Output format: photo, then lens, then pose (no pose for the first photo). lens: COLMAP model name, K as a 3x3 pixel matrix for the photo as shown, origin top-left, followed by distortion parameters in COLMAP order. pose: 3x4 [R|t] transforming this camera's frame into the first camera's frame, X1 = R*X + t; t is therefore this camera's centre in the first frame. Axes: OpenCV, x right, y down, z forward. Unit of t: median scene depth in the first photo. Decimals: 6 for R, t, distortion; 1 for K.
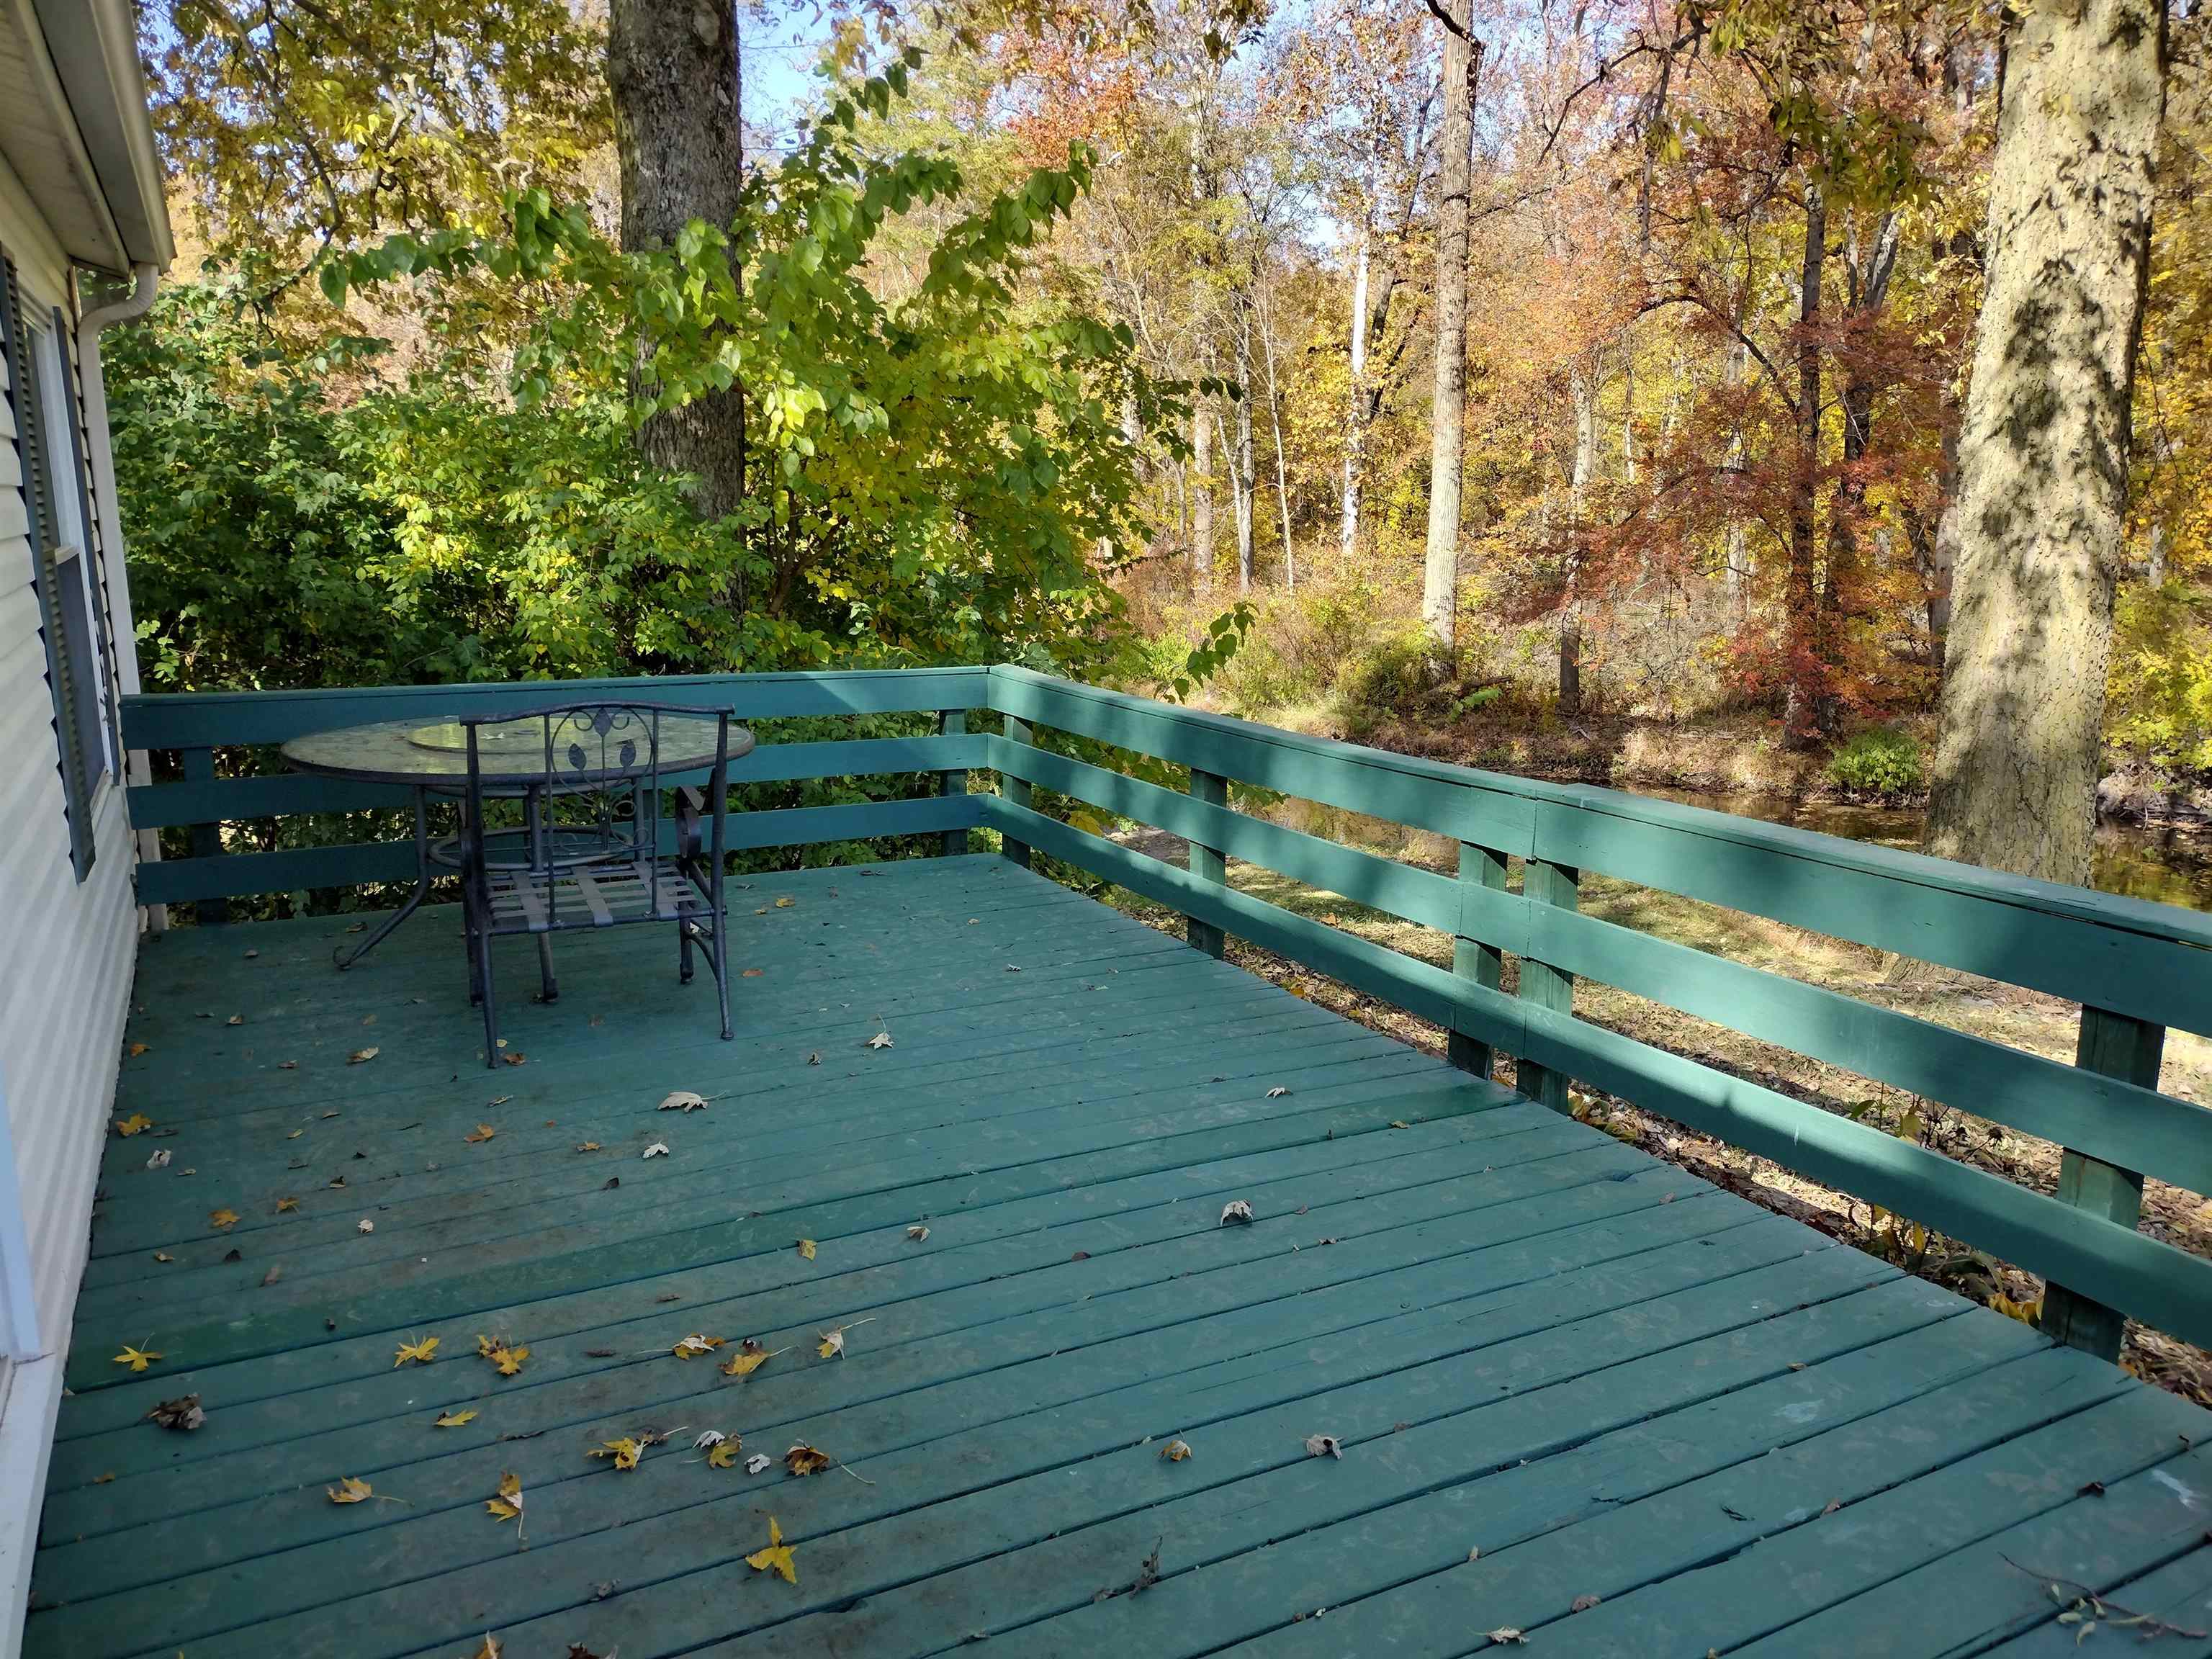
lens RADIAL K [[1646.9, 0, 1106.0], [0, 1646.9, 829.5], [0, 0, 1]] dist [0.007841, 0.000667]
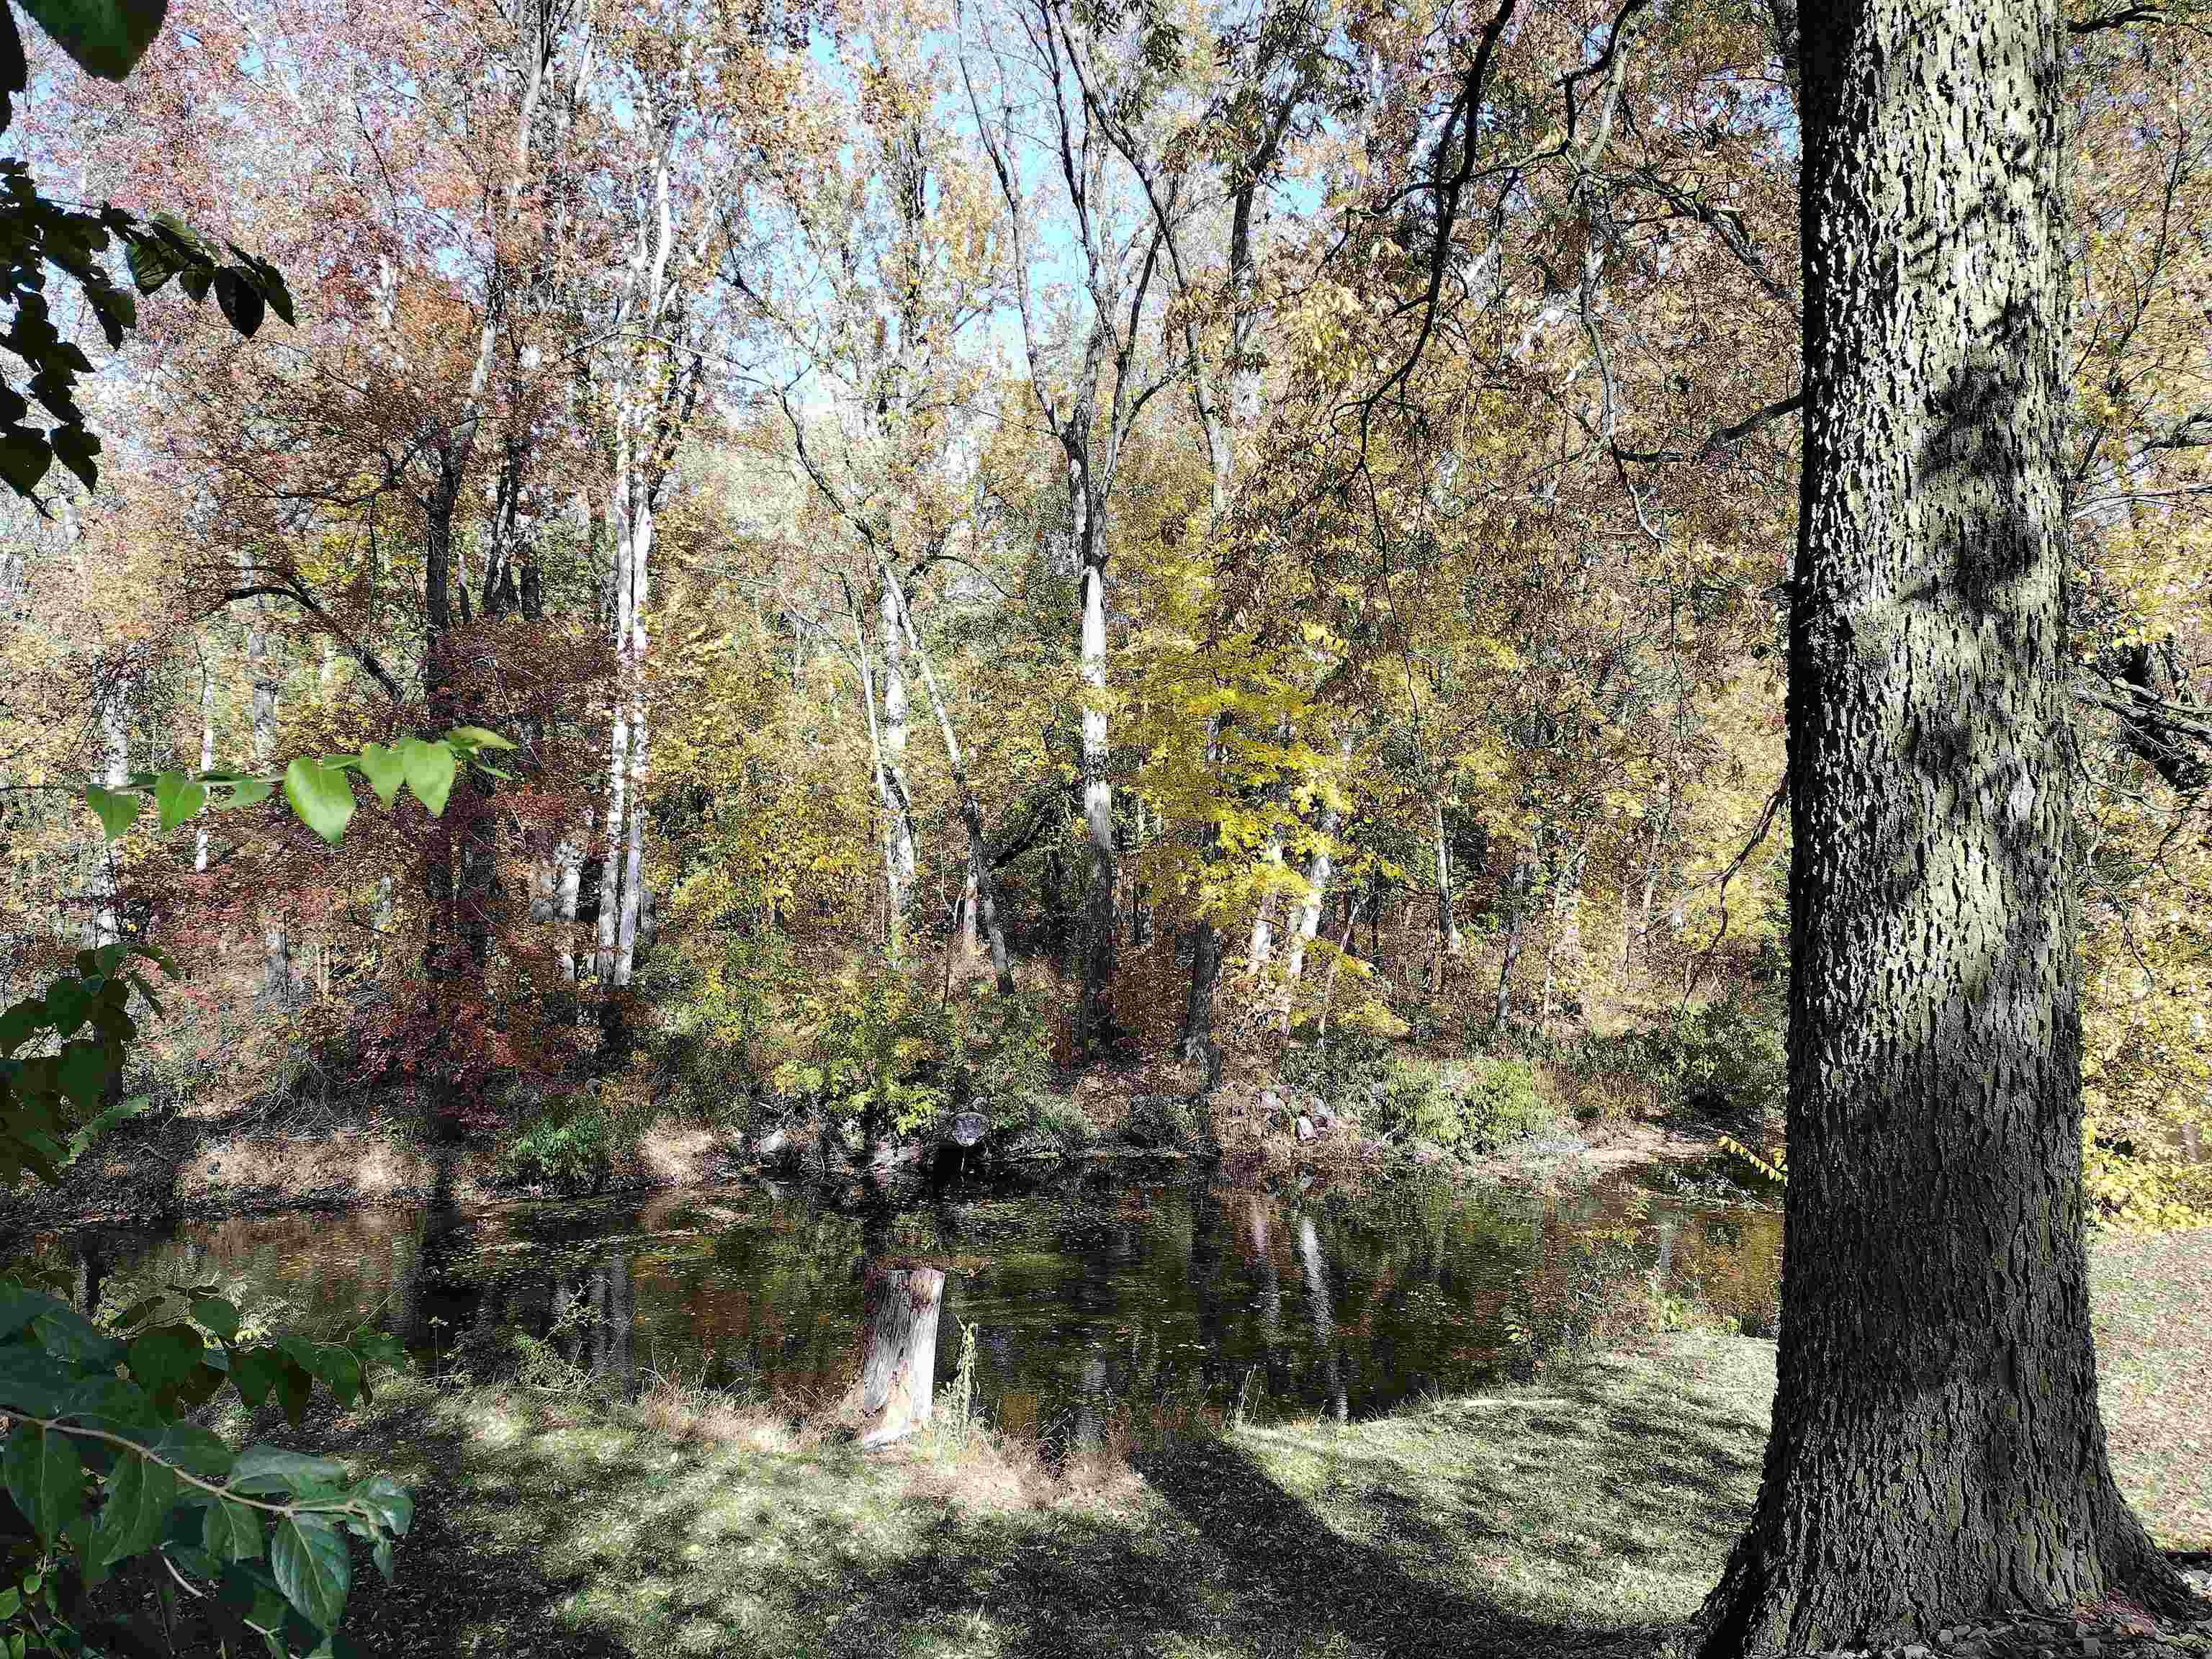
lens RADIAL K [[1646.9, 0, 1106.0], [0, 1646.9, 829.5], [0, 0, 1]] dist [0.007841, 0.000667]
pose [[0.619786, 0.018157, 0.784561, -0.085836], [0.154629, 0.977308, -0.144772, -0.122450], [-0.769386, 0.211043, 0.602914, 0.911932]]
